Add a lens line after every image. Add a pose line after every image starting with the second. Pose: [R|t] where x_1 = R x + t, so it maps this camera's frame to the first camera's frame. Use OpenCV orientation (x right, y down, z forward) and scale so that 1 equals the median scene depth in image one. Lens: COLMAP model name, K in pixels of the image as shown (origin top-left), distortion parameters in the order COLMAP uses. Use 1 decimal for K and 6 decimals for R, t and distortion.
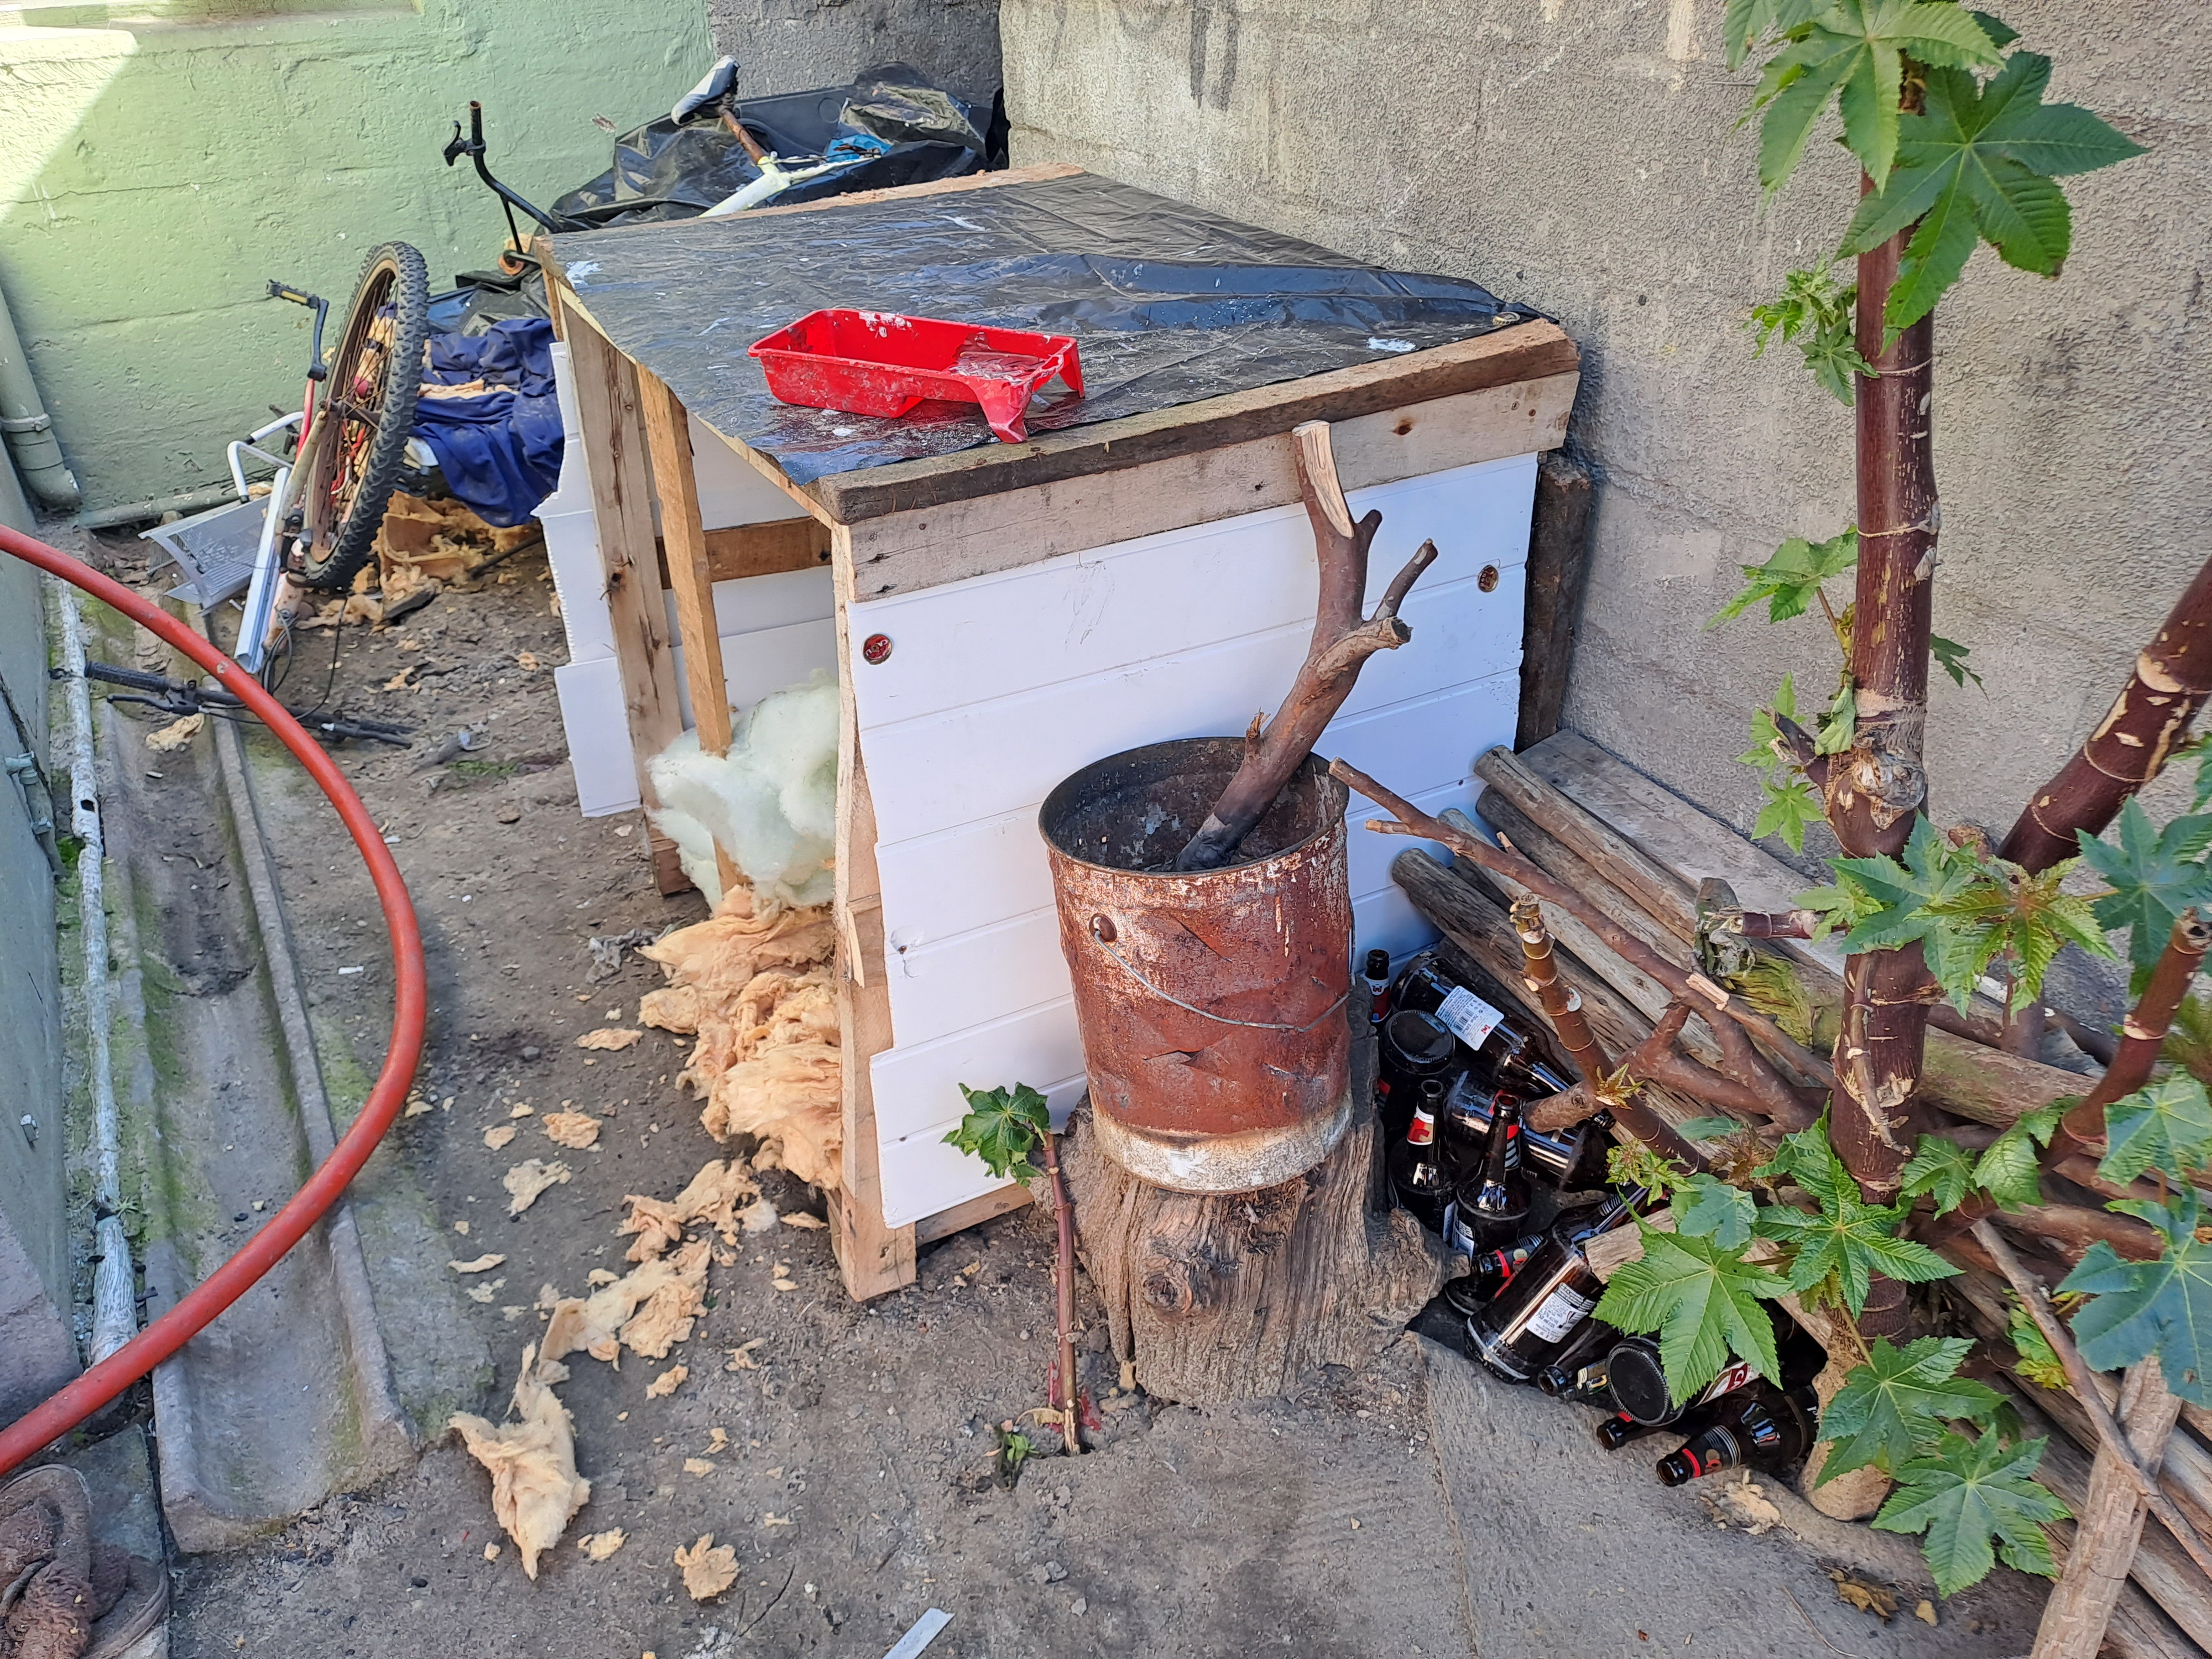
lens RADIAL K [[1683.3, 0, 1140.0], [0, 1683.3, 828.9], [0, 0, 1]] dist [0.063475, -0.056114]
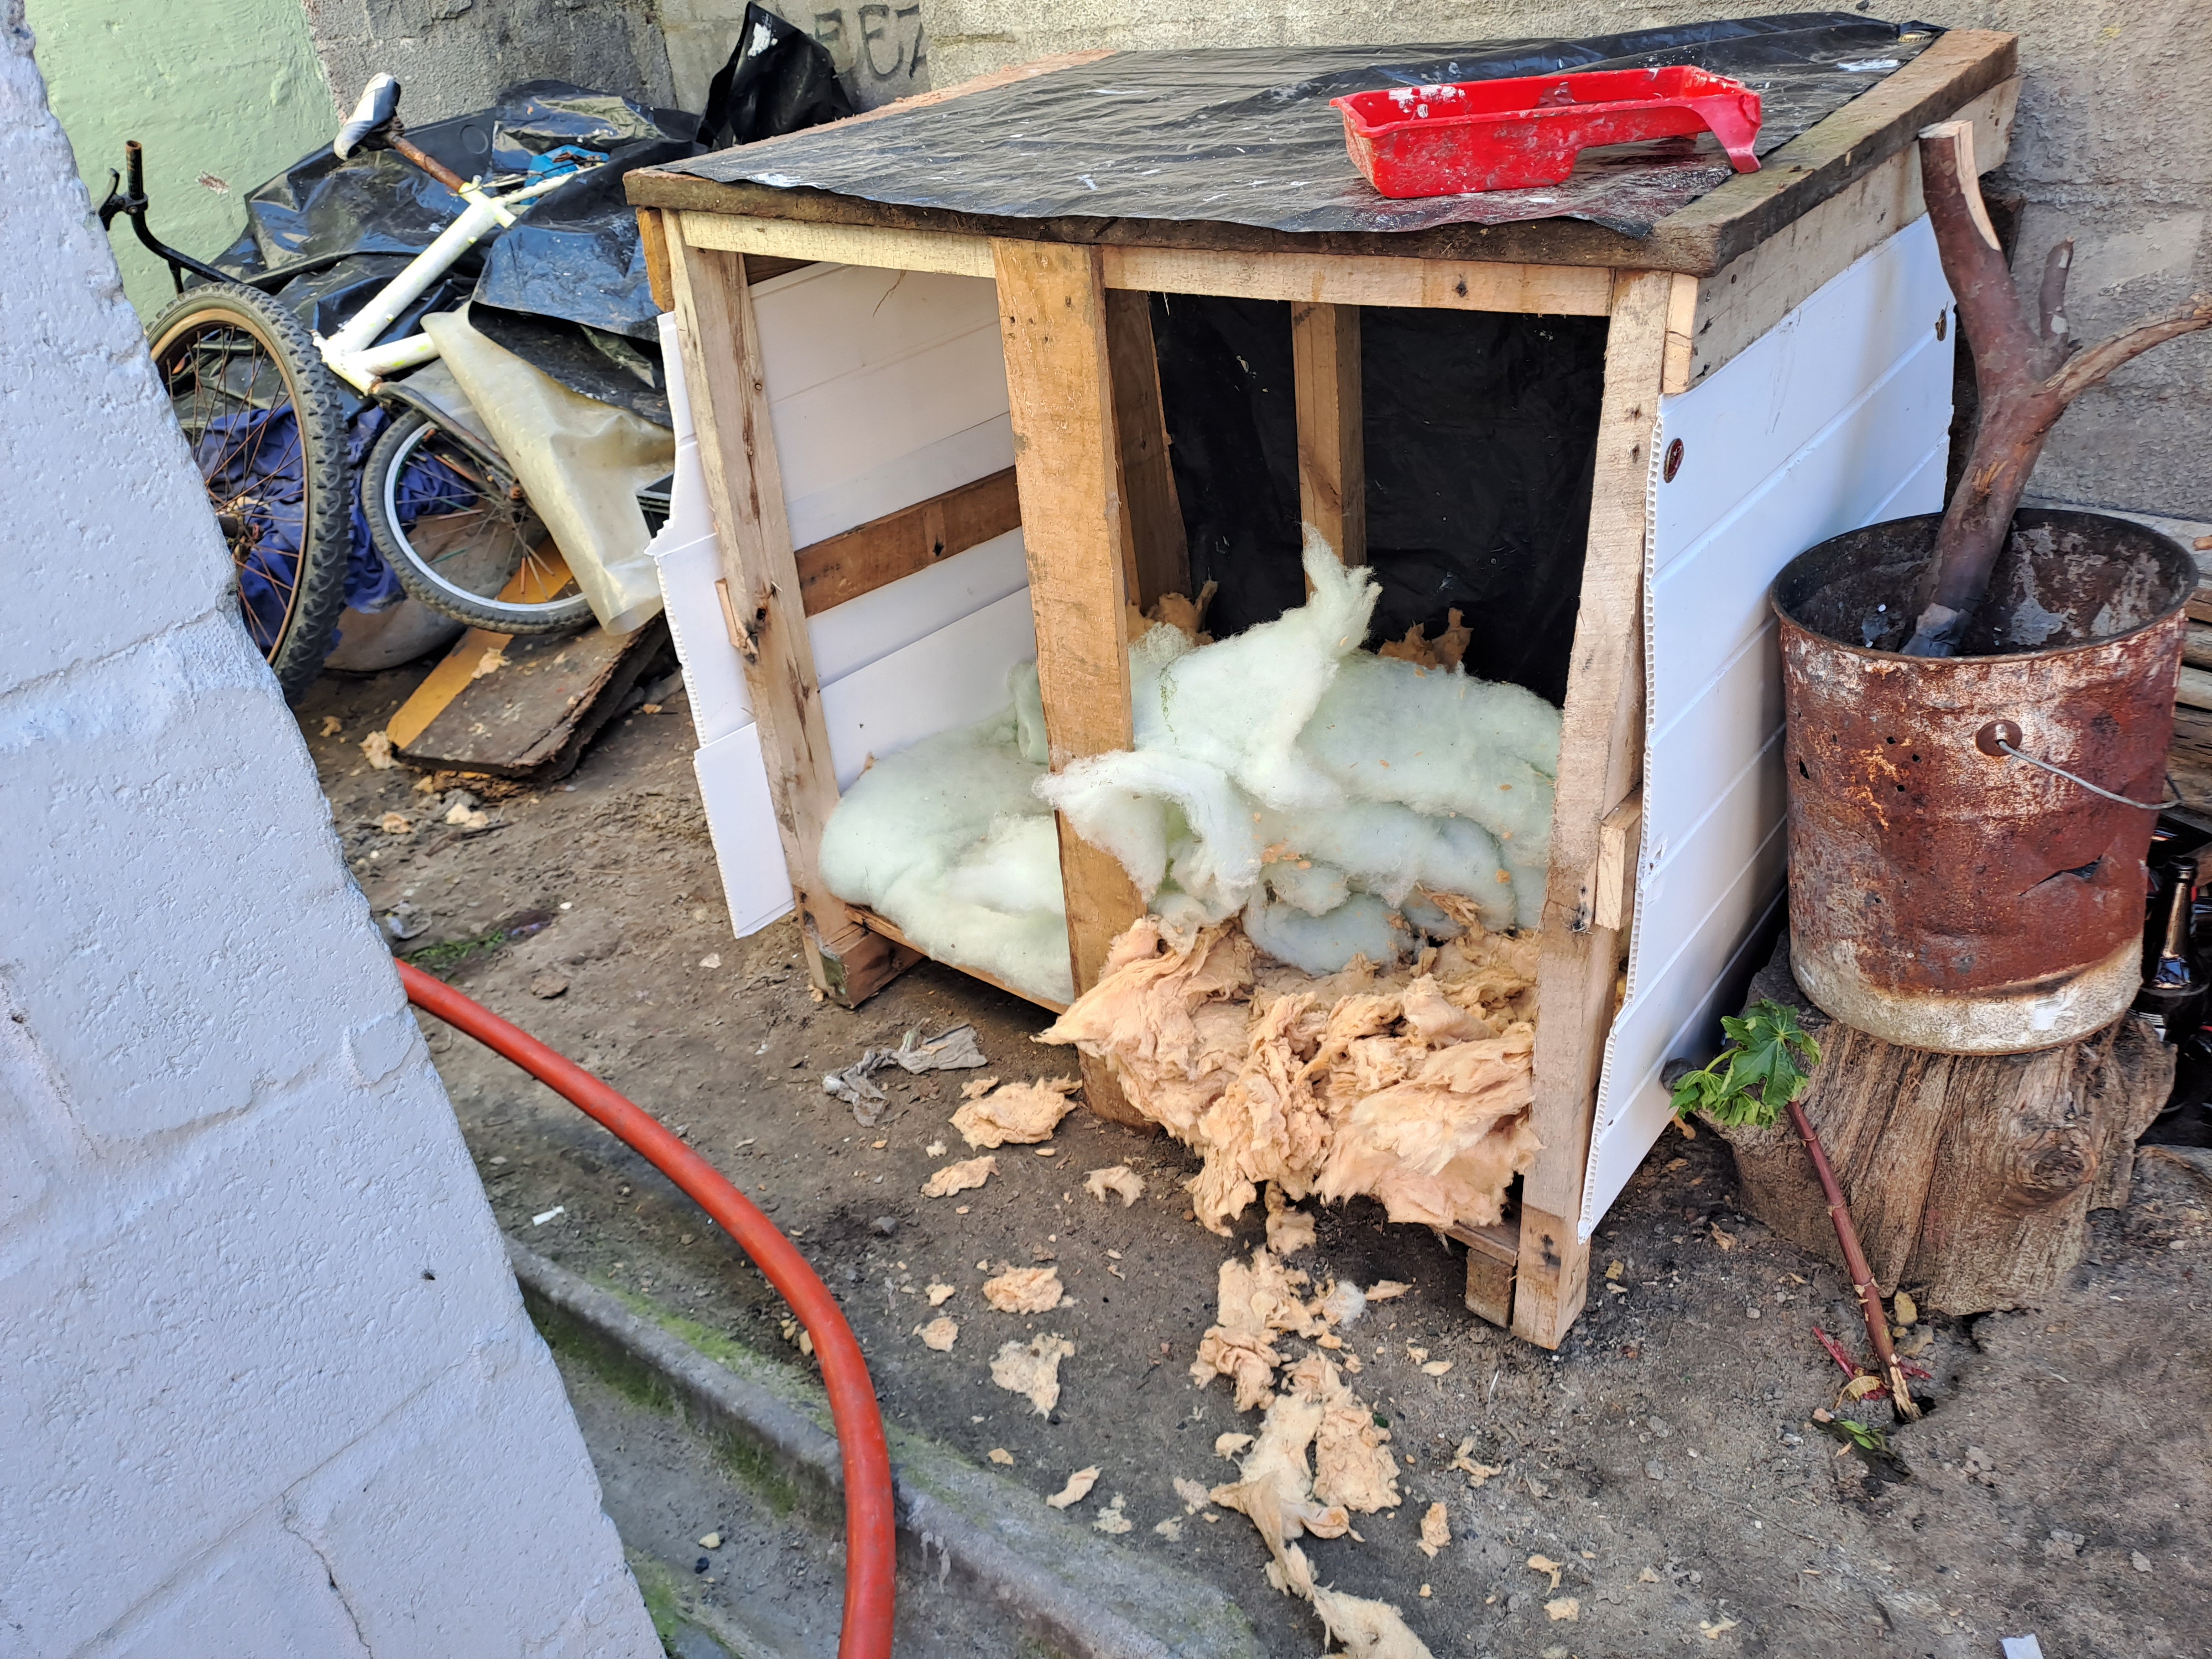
lens RADIAL K [[1646.3, 0, 1104.2], [0, 1646.3, 831.4], [0, 0, 1]] dist [0.060939, -0.052263]
pose [[0.911341, -0.263596, 0.316188, -0.567951], [0.275808, 0.961192, 0.006362, -0.018558], [-0.305594, 0.081409, 0.948675, 0.318706]]
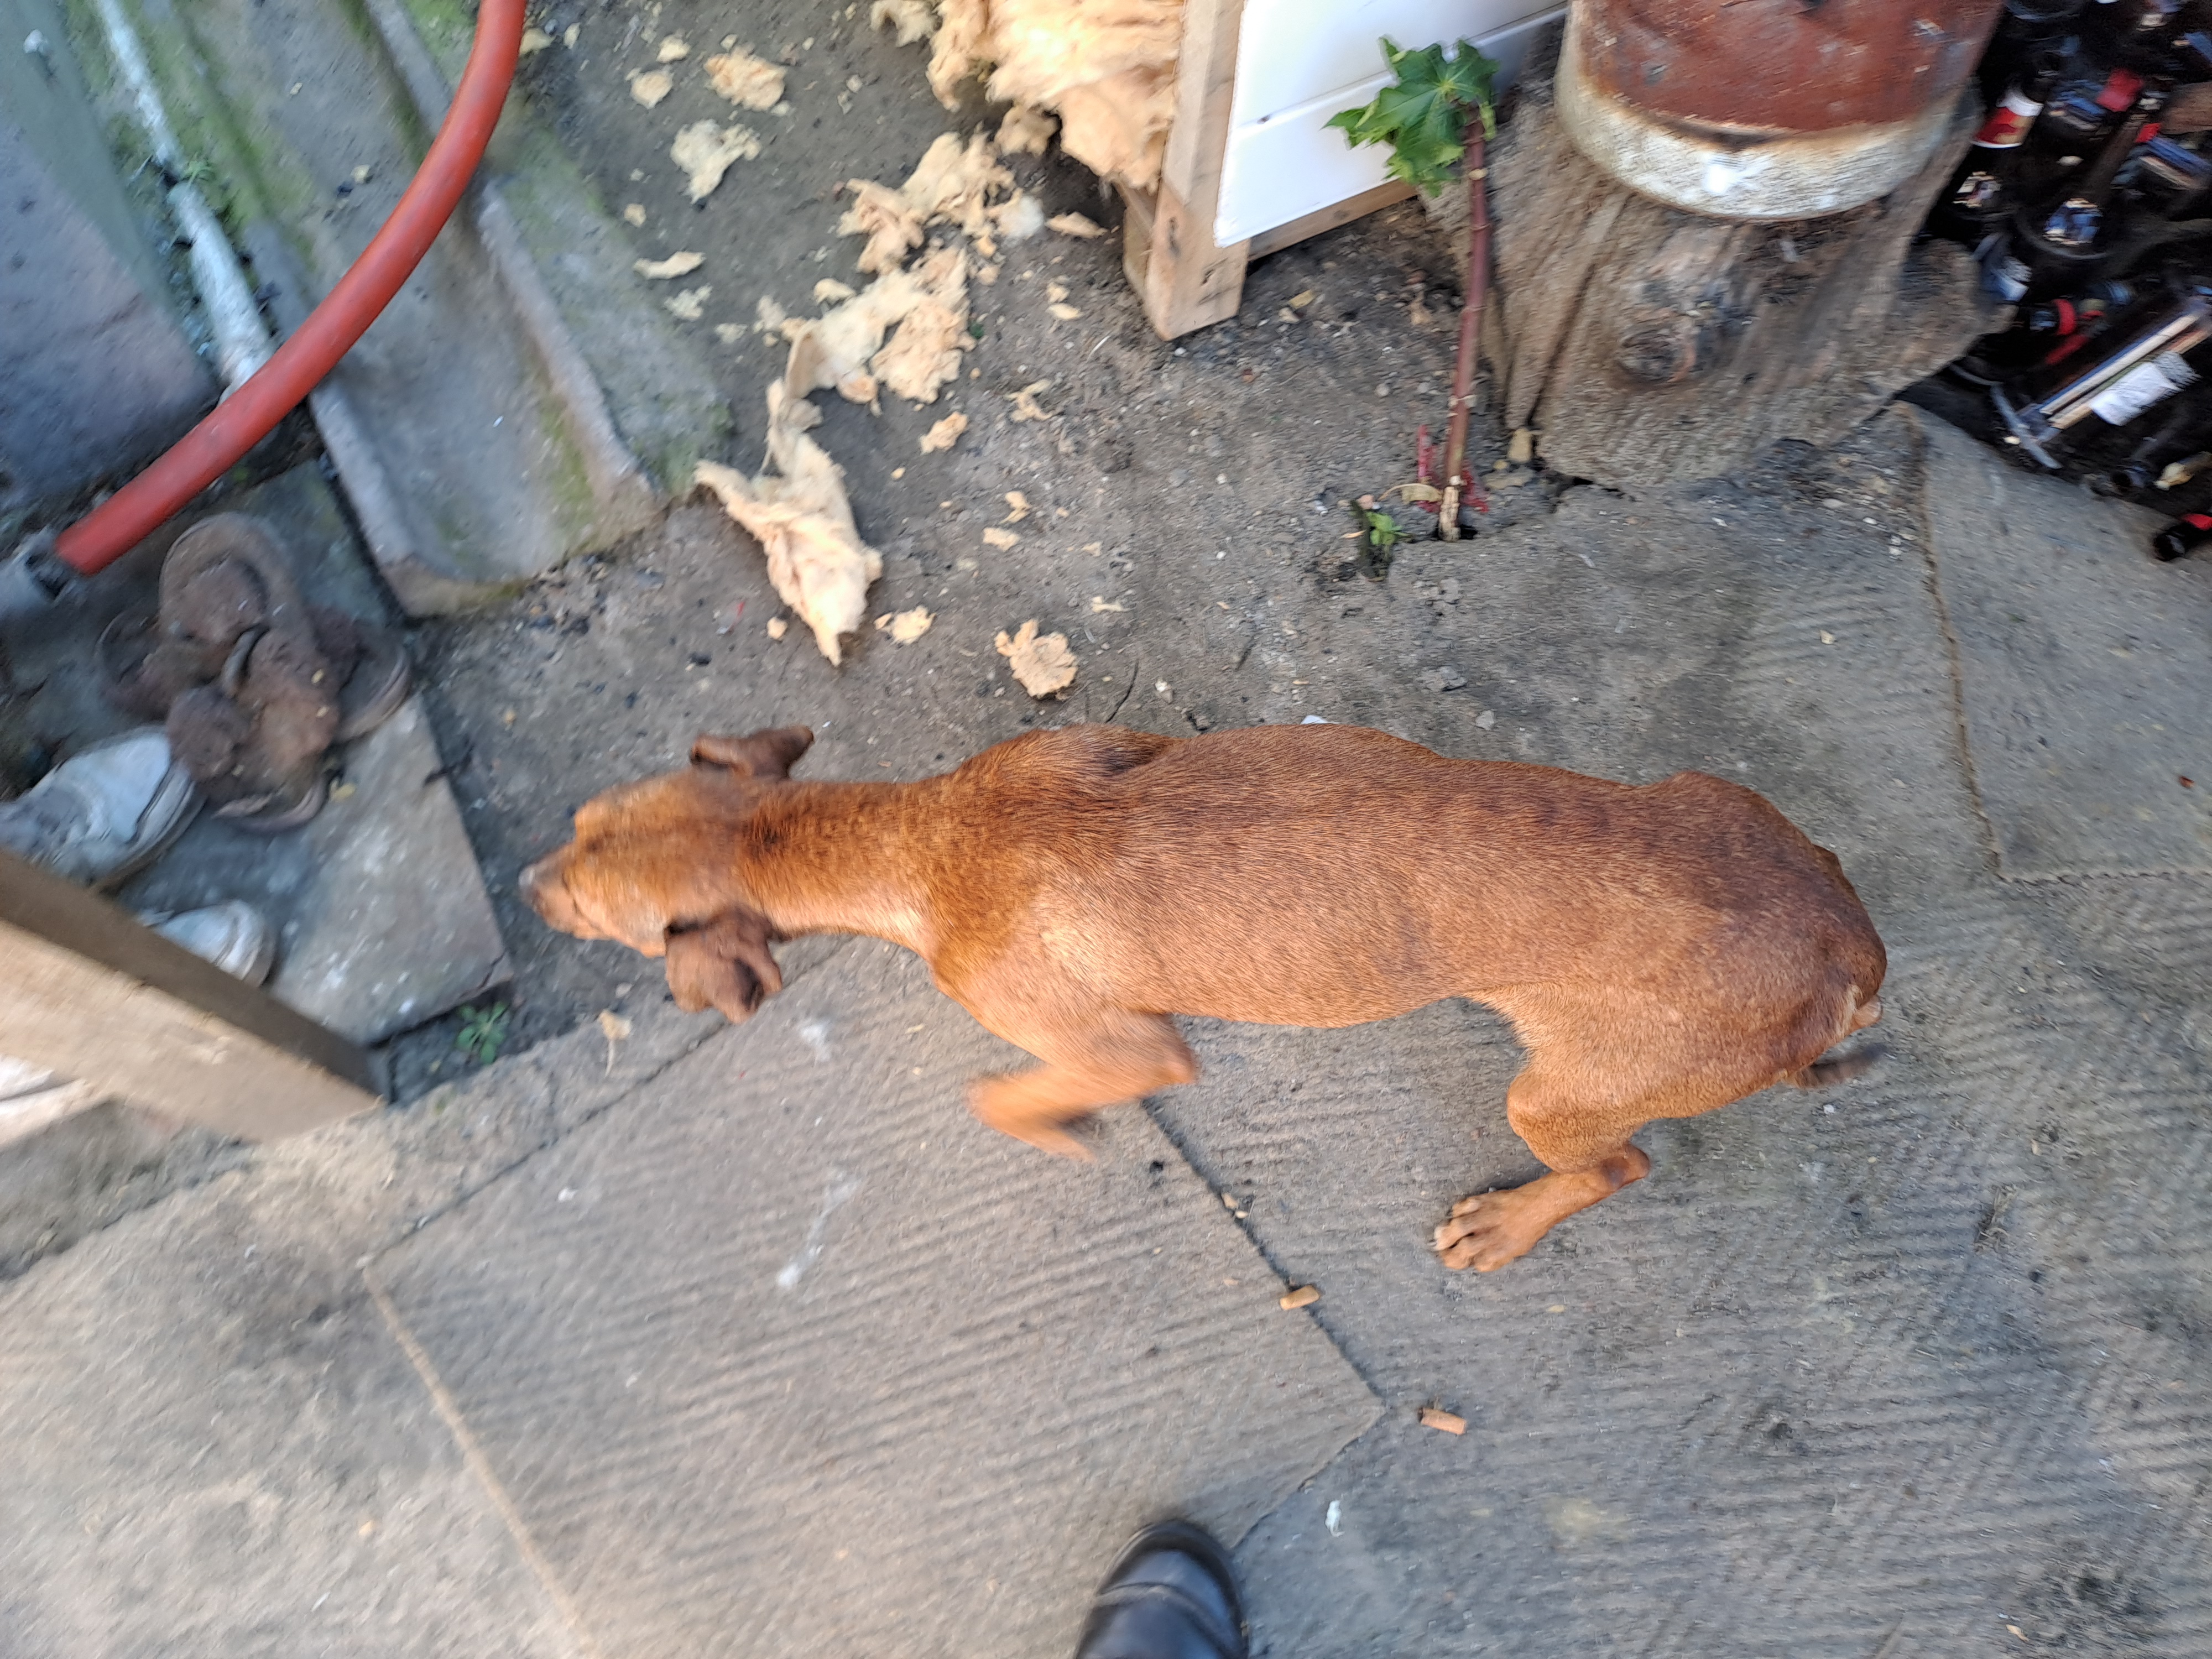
lens RADIAL K [[1668.4, 0, 1104.3], [0, 1668.4, 829.9], [0, 0, 1]] dist [0.080802, -0.119505]
pose [[0.999458, 0.032738, 0.003558, -0.200337], [-0.029152, 0.829333, 0.557994, 0.037221], [0.015317, -0.557795, 0.829837, 0.241168]]
